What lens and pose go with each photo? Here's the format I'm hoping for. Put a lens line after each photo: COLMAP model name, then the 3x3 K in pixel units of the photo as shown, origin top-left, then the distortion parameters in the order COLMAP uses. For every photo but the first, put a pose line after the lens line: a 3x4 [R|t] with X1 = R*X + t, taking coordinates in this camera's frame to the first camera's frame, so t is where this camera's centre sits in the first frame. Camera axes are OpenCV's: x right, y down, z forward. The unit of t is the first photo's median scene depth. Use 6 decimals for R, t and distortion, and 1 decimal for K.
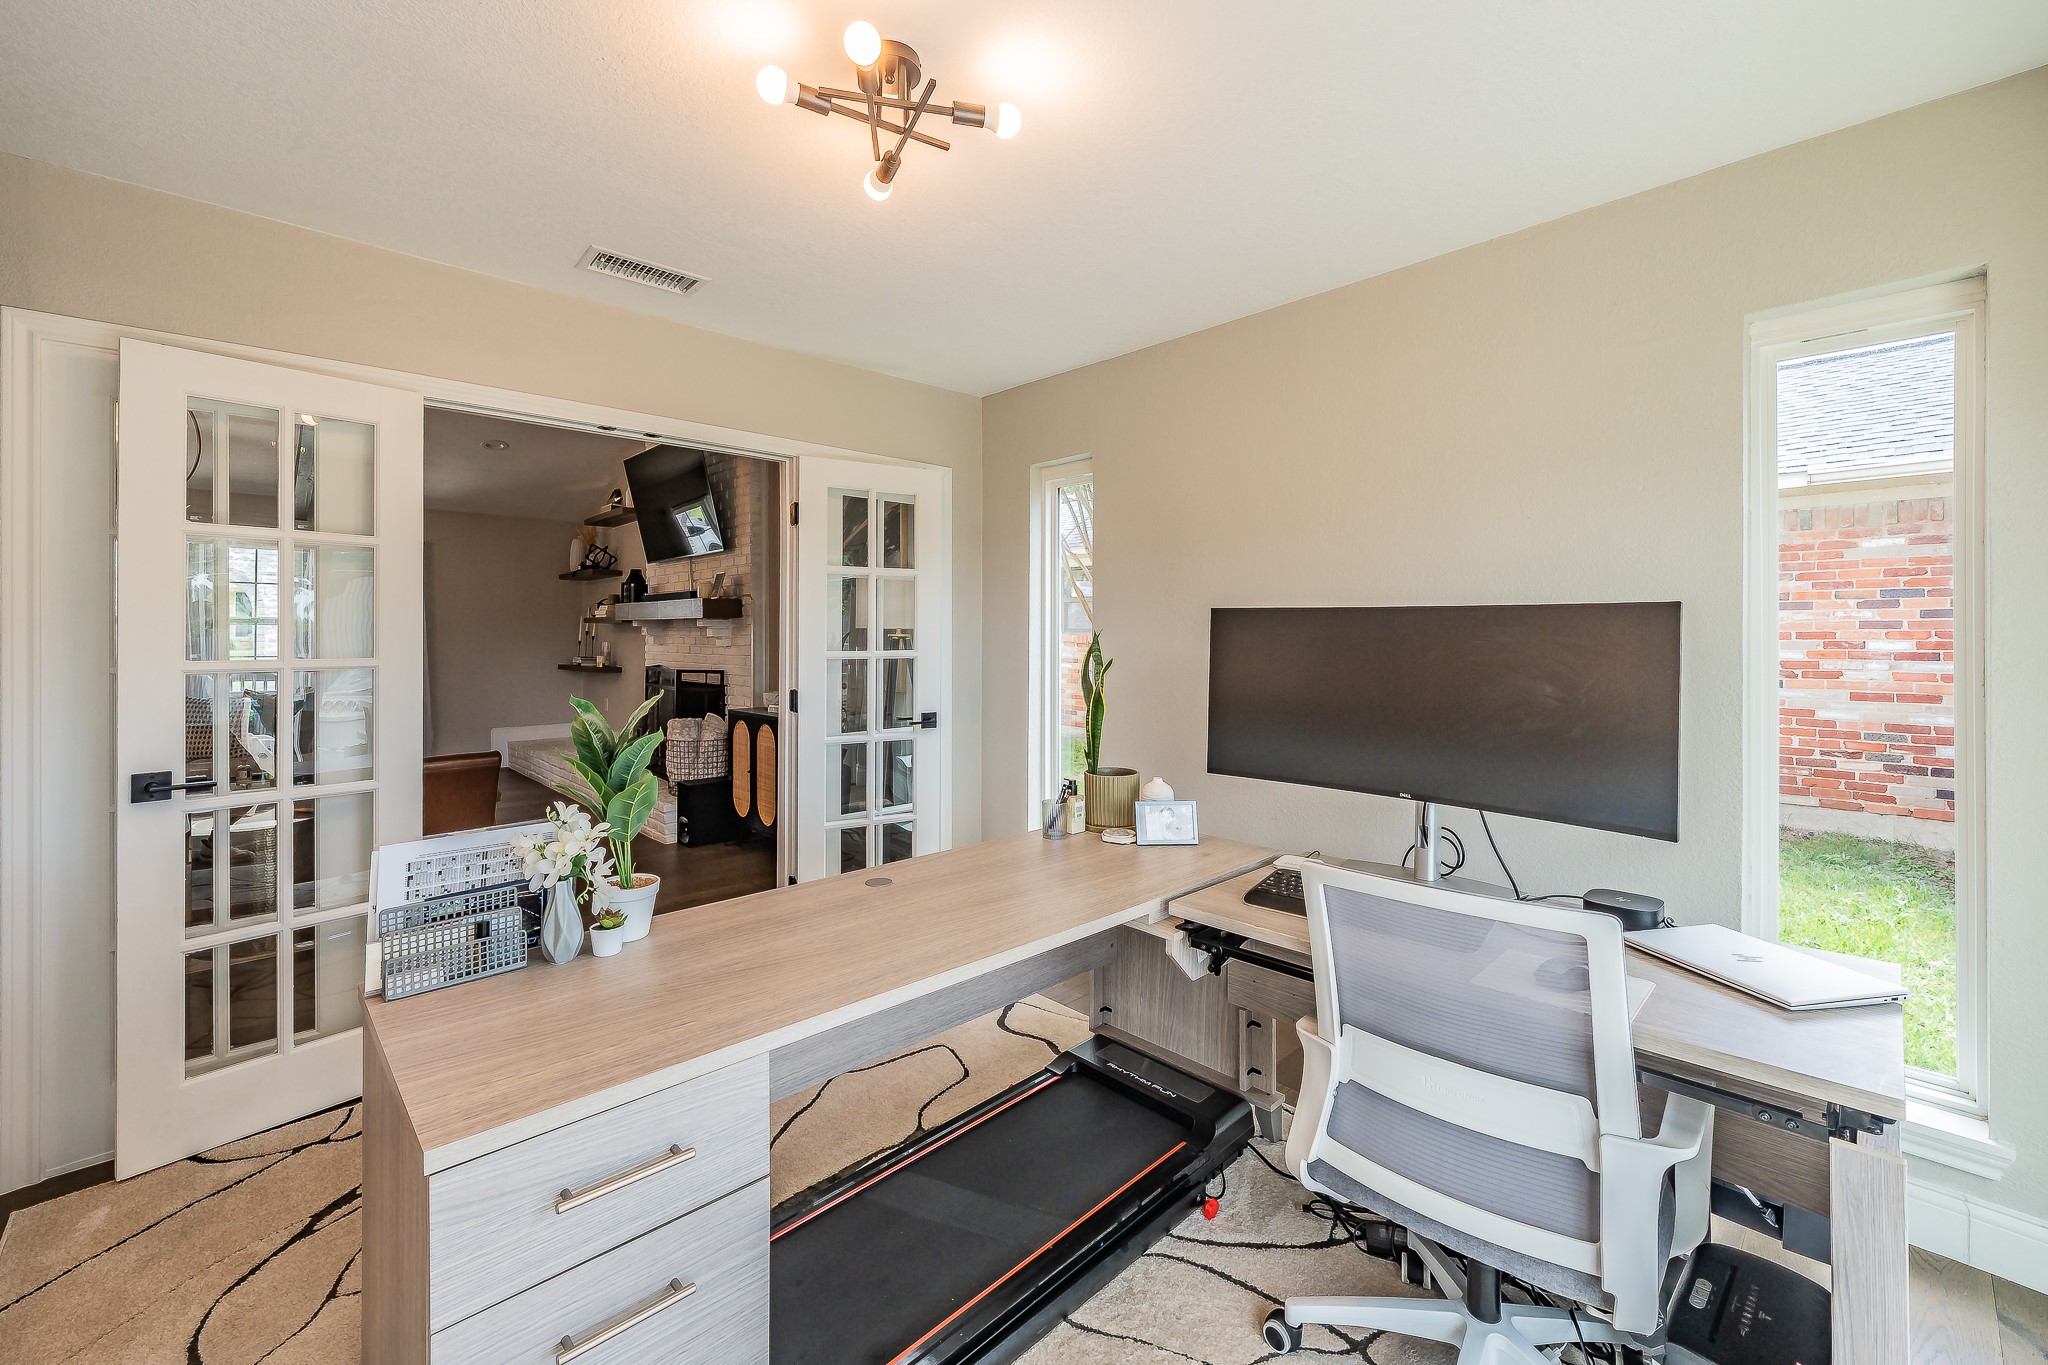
lens RADIAL K [[830.1, 0, 1028.6], [0, 830.1, 636.4], [0, 0, 1]] dist [-0.004055, -0.000975]
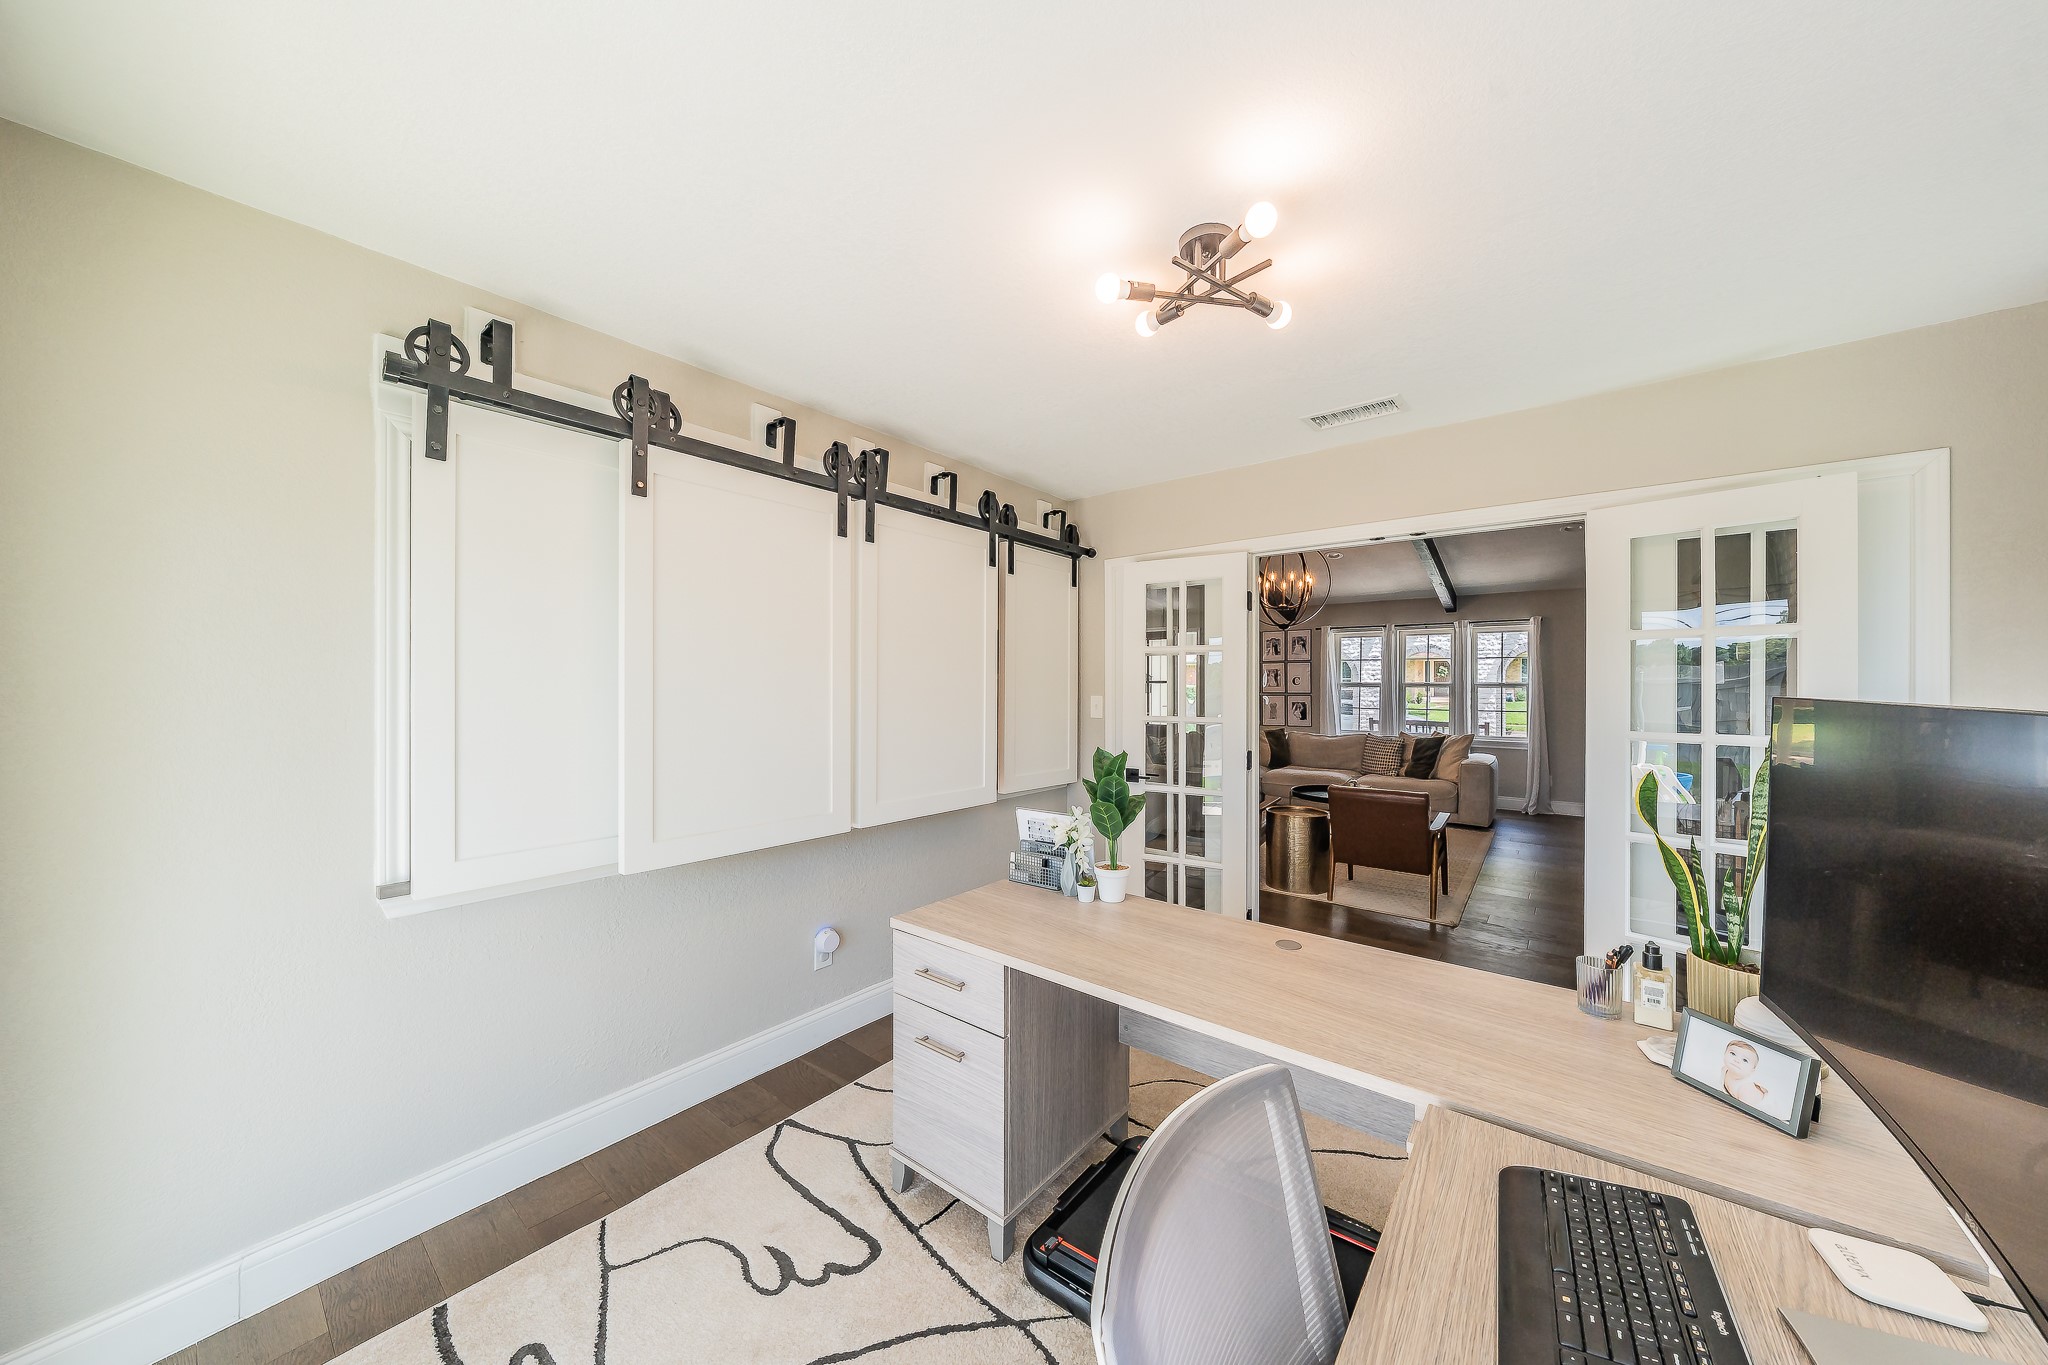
lens RADIAL K [[687.0, 0, 1014.6], [0, 687.0, 685.0], [0, 0, 1]] dist [0.000372, 0.000032]
pose [[0.131983, -0.003032, -0.991247, 0.657158], [-0.006562, 0.999971, -0.003933, -0.038669], [0.991230, 0.007024, 0.131960, 0.509025]]
